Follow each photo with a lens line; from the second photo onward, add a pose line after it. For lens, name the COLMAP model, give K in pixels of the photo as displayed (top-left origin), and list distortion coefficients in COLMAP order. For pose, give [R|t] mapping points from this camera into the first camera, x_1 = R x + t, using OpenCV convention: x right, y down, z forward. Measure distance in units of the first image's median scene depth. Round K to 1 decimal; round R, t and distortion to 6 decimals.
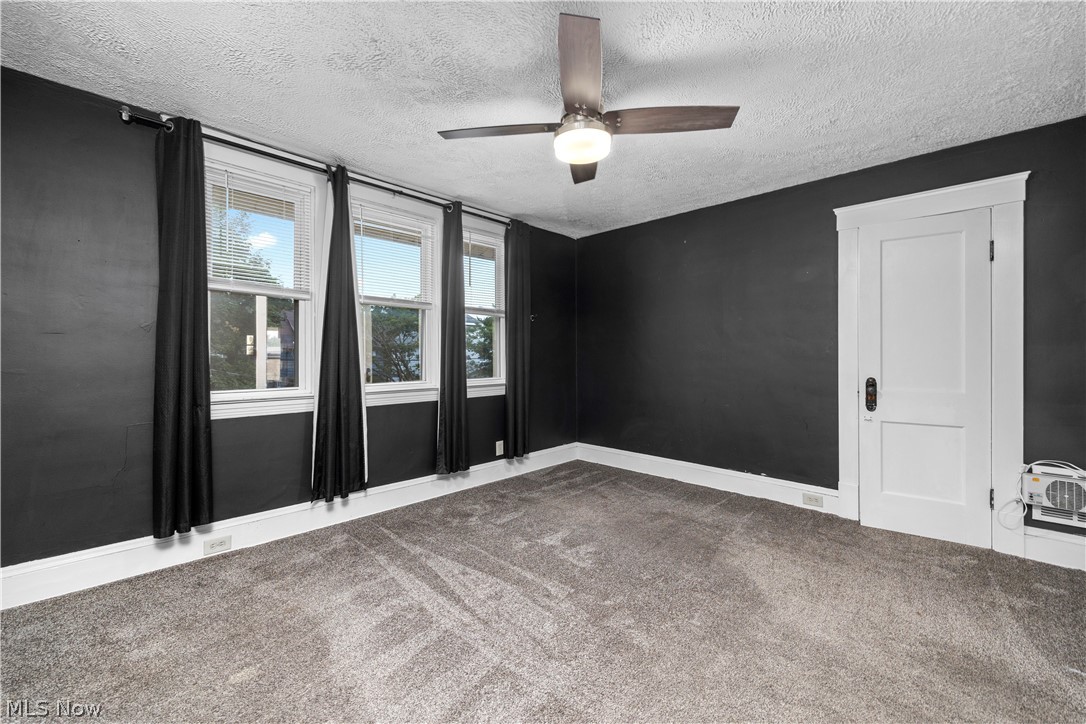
lens RADIAL K [[436.5, 0, 543.0], [0, 436.5, 362.0], [0, 0, 1]] dist [-0.000713, -0.000406]
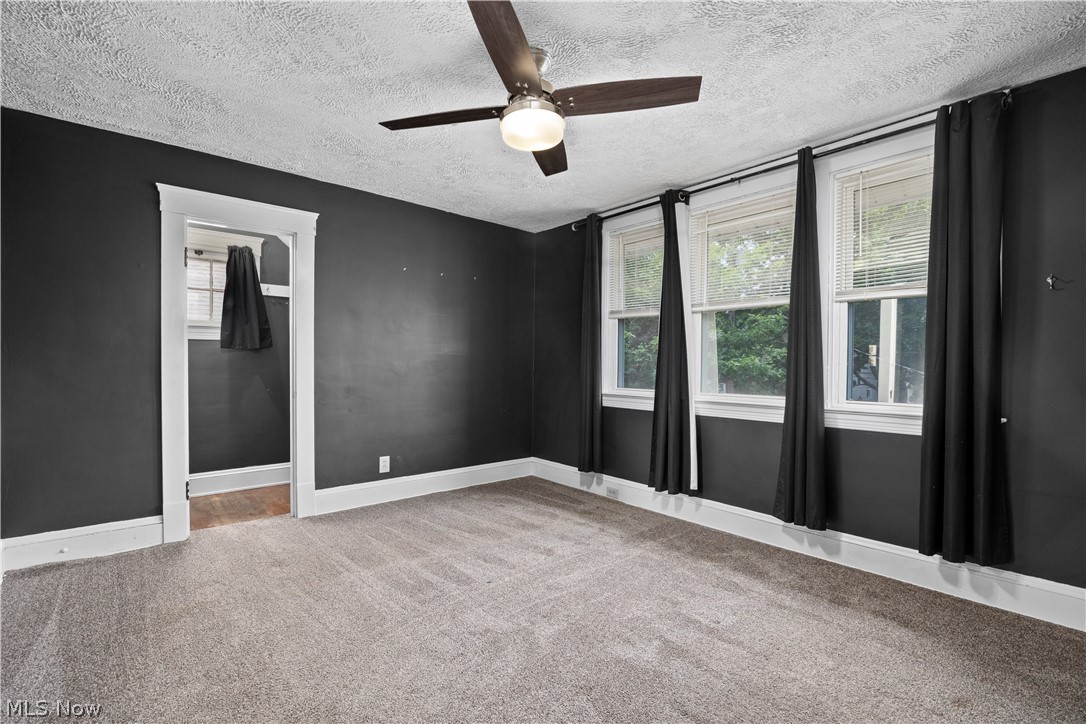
lens RADIAL K [[474.2, 0, 545.8], [0, 474.2, 392.2], [0, 0, 1]] dist [-0.001099, -0.000142]
pose [[-0.067877, 0.055164, -0.996168, 0.339427], [-0.022065, 0.998143, 0.056777, -0.002771], [0.997450, 0.025834, -0.066534, 0.347735]]
